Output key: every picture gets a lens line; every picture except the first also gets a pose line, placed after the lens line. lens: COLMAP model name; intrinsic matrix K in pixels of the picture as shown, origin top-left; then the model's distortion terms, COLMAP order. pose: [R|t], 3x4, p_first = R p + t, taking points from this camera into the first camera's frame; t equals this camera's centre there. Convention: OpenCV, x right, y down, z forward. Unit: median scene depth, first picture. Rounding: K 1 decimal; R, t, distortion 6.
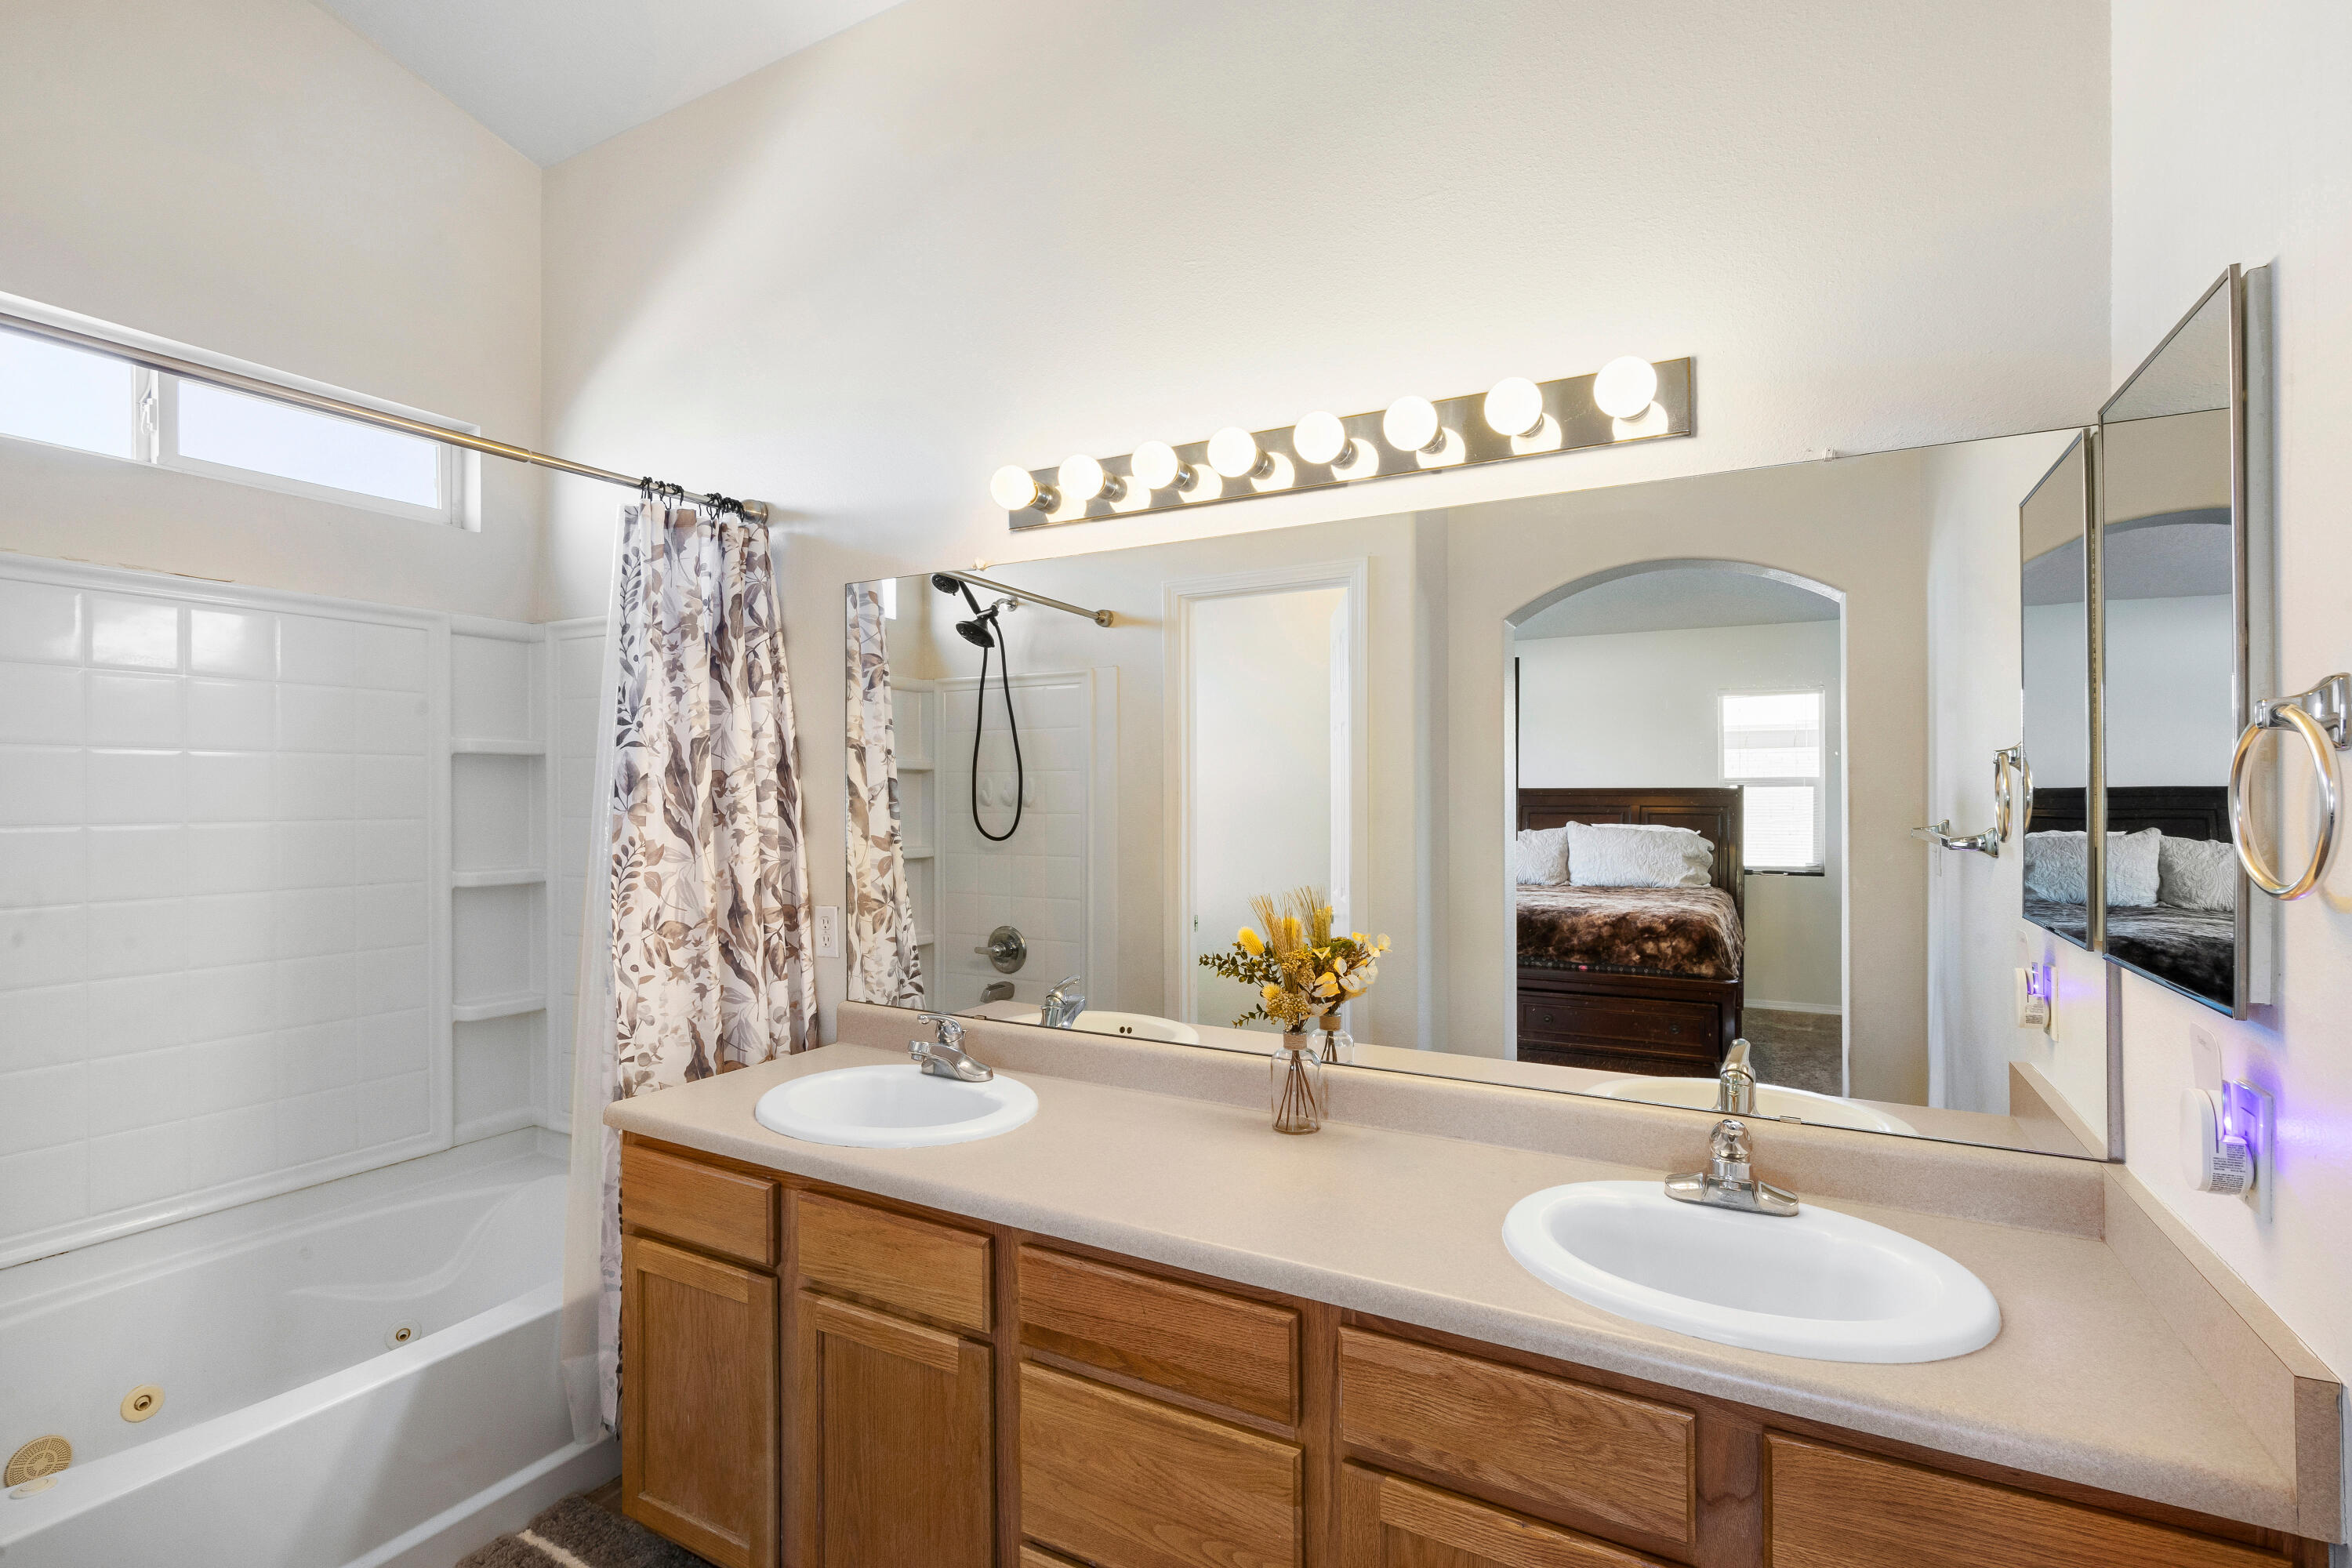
lens RADIAL K [[1082.2, 0, 1179.1], [0, 1082.2, 789.2], [0, 0, 1]] dist [-0.000353, 0.000074]
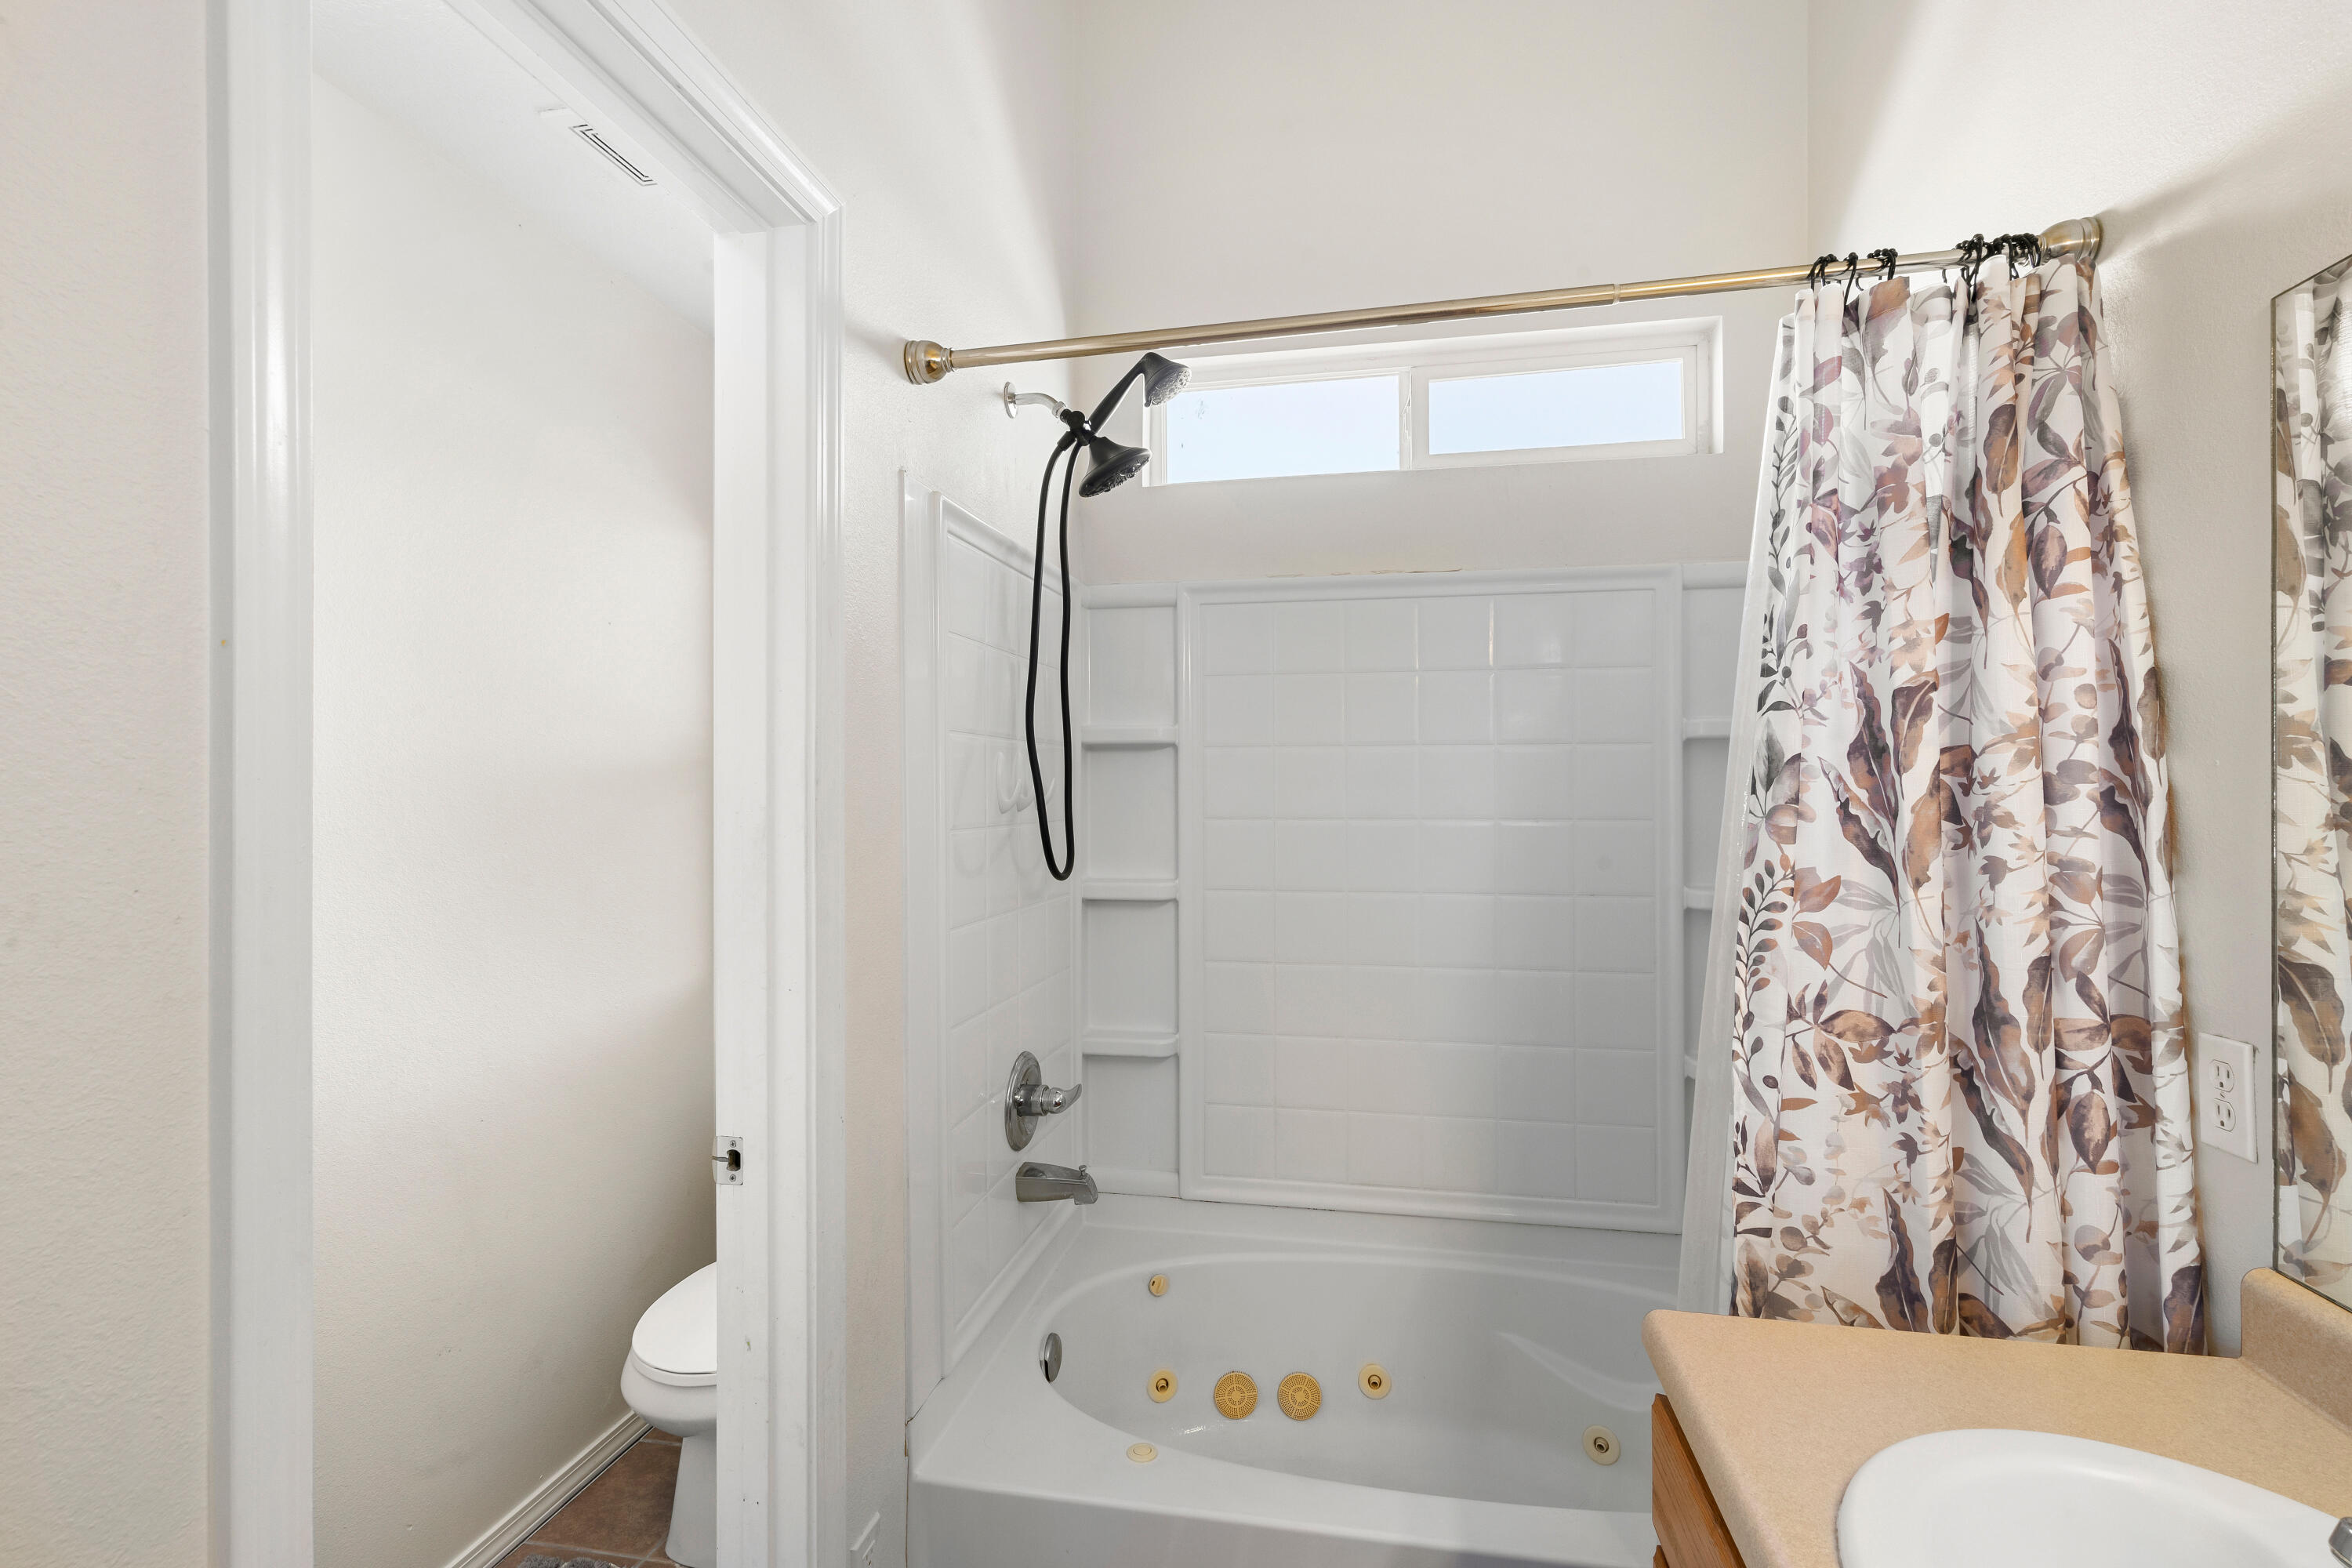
lens RADIAL K [[1082.2, 0, 1176.9], [0, 1082.2, 794.4], [0, 0, 1]] dist [-0.000353, 0.000074]
pose [[0.307468, 0.001463, -0.951557, -0.034108], [0.004425, 0.999986, 0.002967, 0.003863], [0.951548, -0.005123, 0.307457, 0.471844]]
